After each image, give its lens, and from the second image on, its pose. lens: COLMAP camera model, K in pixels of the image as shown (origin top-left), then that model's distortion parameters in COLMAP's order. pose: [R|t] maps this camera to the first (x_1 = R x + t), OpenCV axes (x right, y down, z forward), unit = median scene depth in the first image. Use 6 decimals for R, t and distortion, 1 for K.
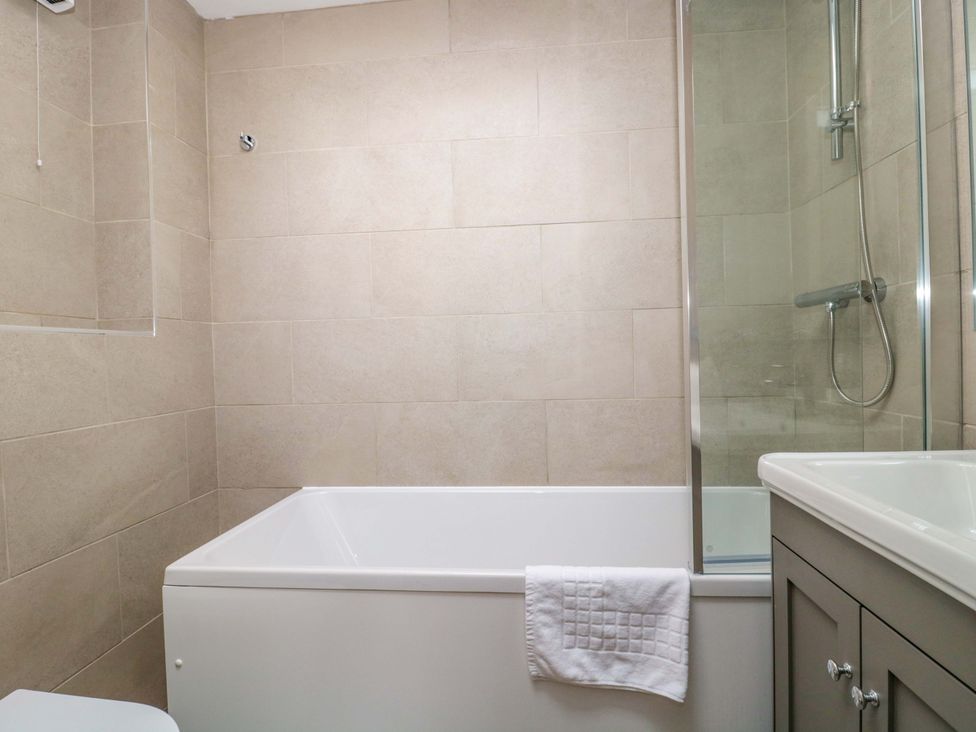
lens RADIAL K [[510.2, 0, 487.5], [0, 510.2, 361.9], [0, 0, 1]] dist [0.004204, -0.015239]
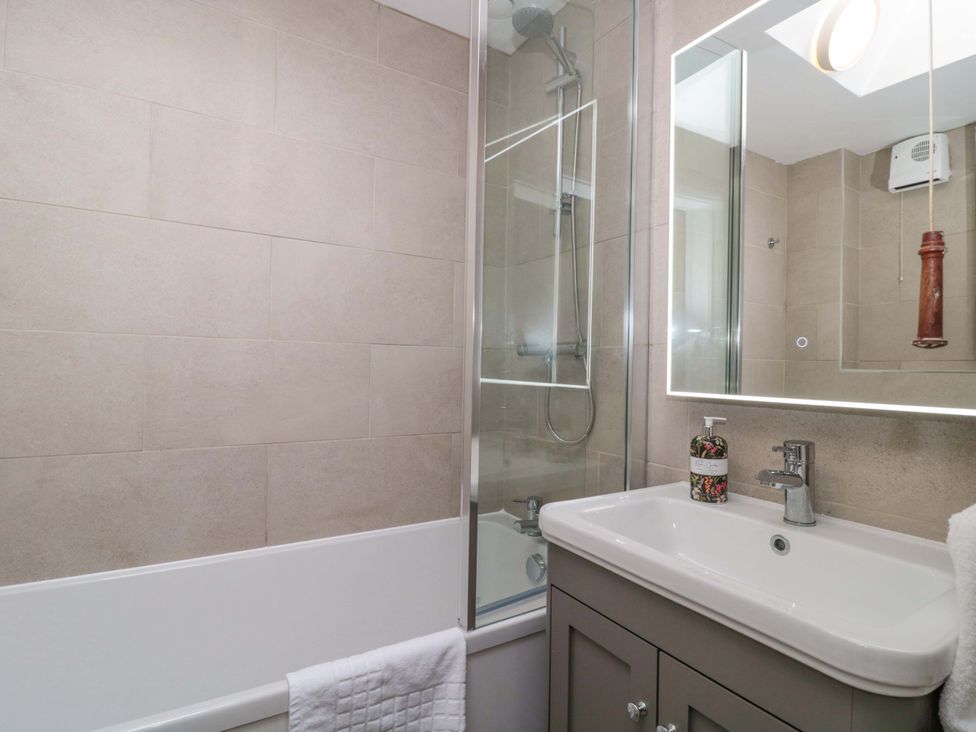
lens RADIAL K [[510.2, 0, 487.5], [0, 510.2, 361.9], [0, 0, 1]] dist [0.004204, -0.015239]
pose [[0.798843, 0.045555, 0.599812, -0.180027], [-0.032007, 0.998935, -0.033241, -0.073184], [-0.600688, 0.007356, 0.799450, 0.184854]]
